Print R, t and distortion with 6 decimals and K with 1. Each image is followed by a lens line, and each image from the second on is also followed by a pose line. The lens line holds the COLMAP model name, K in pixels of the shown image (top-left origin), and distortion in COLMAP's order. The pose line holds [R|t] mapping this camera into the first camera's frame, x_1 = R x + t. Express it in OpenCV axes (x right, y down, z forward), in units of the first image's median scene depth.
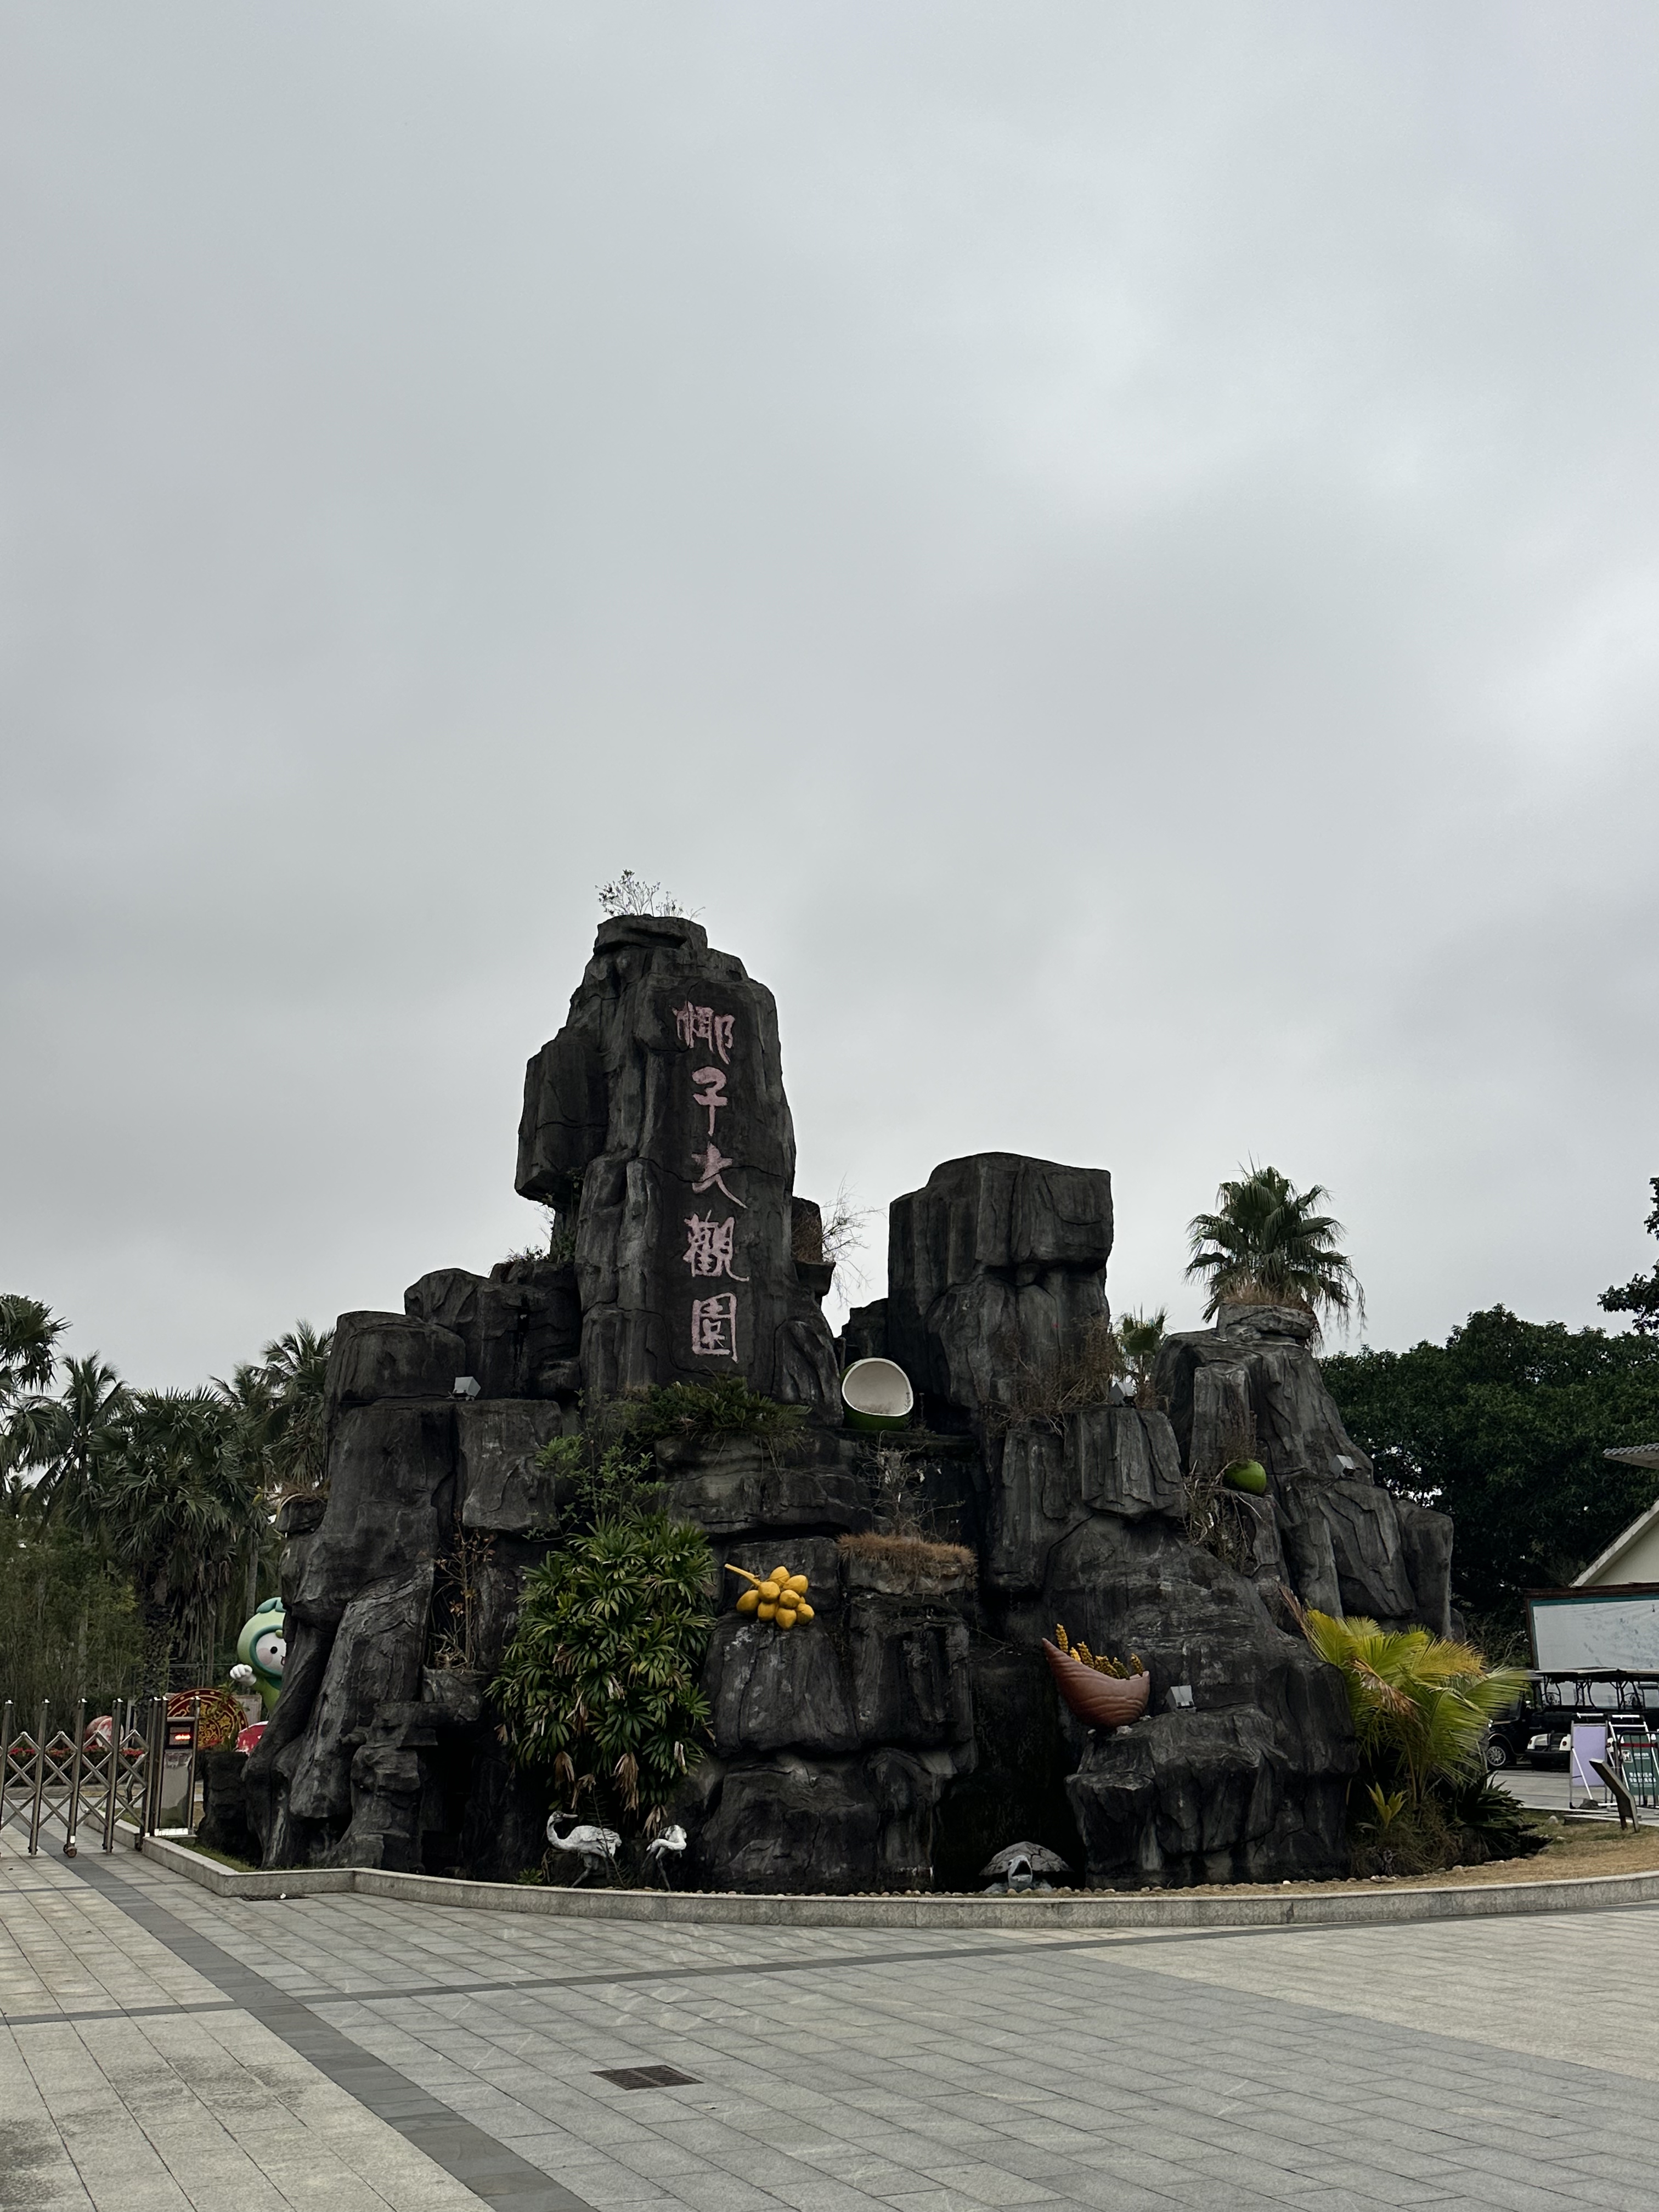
lens RADIAL K [[2027.5, 0, 829.5], [0, 2027.5, 1106.0], [0, 0, 1]] dist [0.152330, -0.286978]
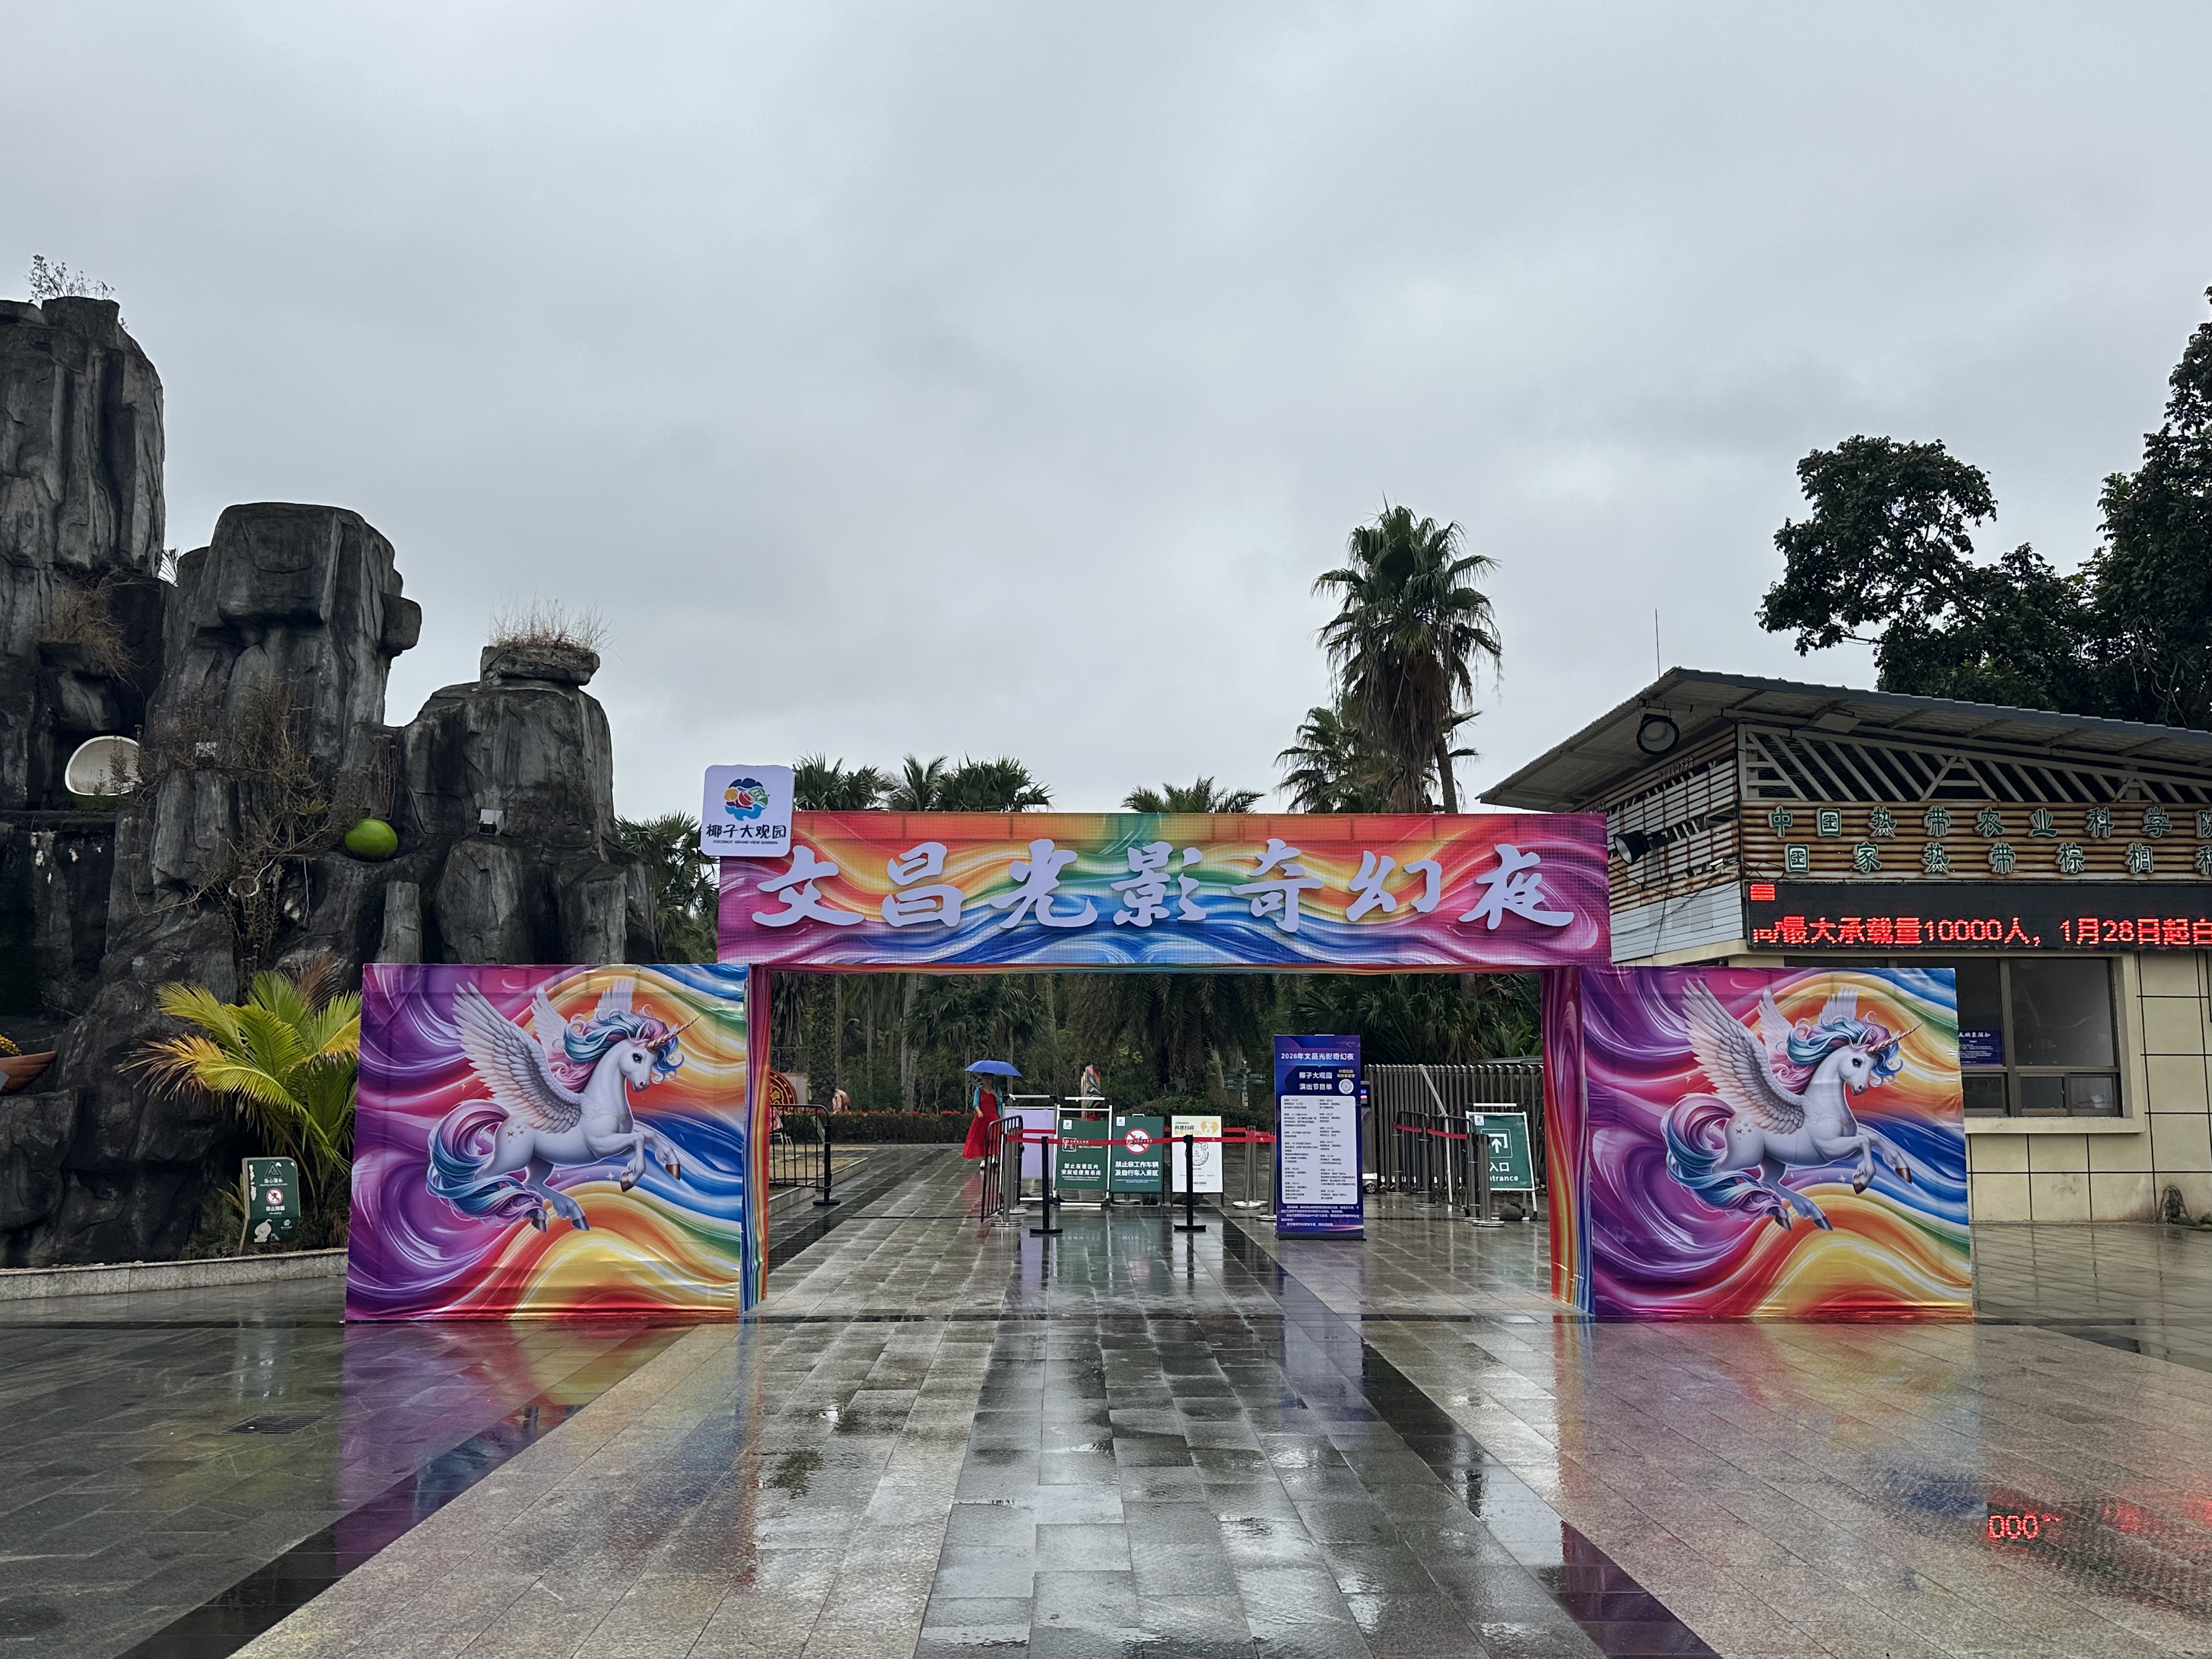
lens RADIAL K [[1864.4, 0, 1106.0], [0, 1864.4, 829.5], [0, 0, 1]] dist [0.084085, -0.139492]
pose [[0.920985, -0.048122, -0.386615, 0.805598], [0.103468, 0.986919, 0.123636, 0.109322], [0.375608, -0.153870, 0.913916, 0.378483]]
